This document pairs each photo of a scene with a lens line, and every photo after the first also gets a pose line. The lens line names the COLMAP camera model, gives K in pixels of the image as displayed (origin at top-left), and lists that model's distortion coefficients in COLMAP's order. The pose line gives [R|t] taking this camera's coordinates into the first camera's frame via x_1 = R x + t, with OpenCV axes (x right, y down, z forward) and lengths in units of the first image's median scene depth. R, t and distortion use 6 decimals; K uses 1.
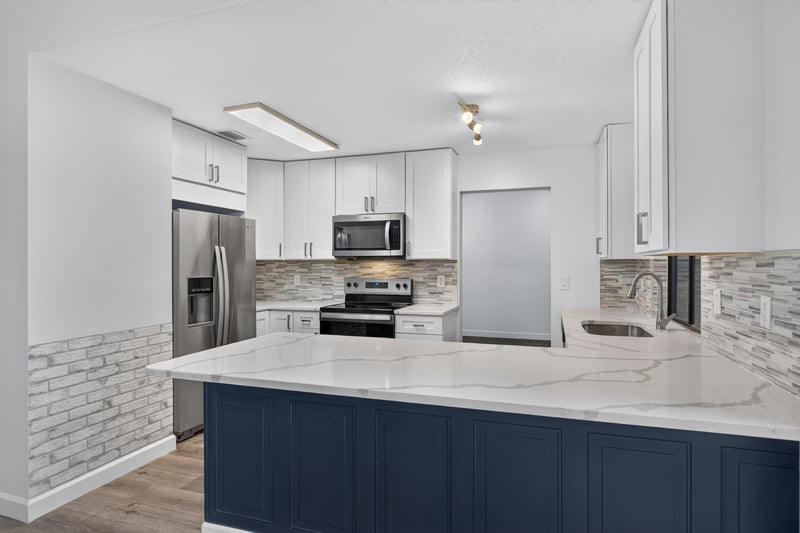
lens RADIAL K [[448.5, 0, 400.0], [0, 448.5, 266.5], [0, 0, 1]] dist [-0.000821, -0.001743]
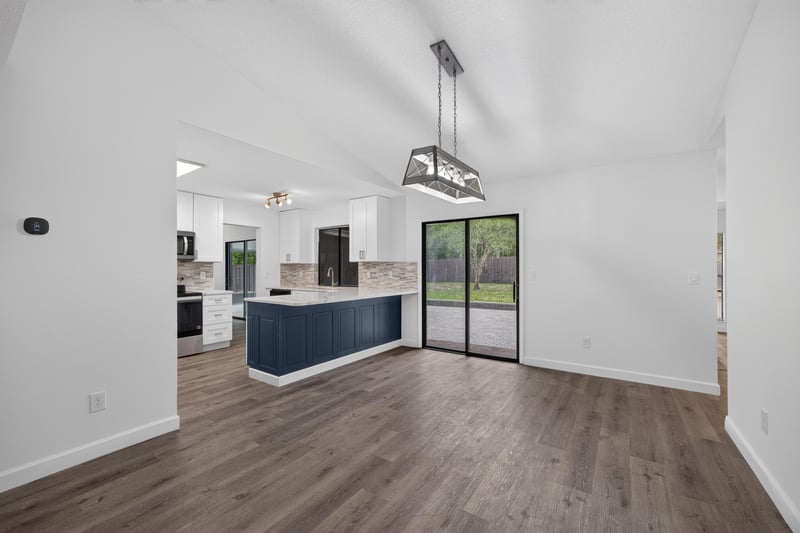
lens RADIAL K [[331.8, 0, 400.0], [0, 331.8, 266.5], [0, 0, 1]] dist [0.001132, 0.000355]
pose [[0.286425, 0.006648, 0.958080, -1.050463], [0.007527, 0.999929, -0.009189, 0.020715], [-0.958073, 0.009843, 0.286355, -0.033277]]
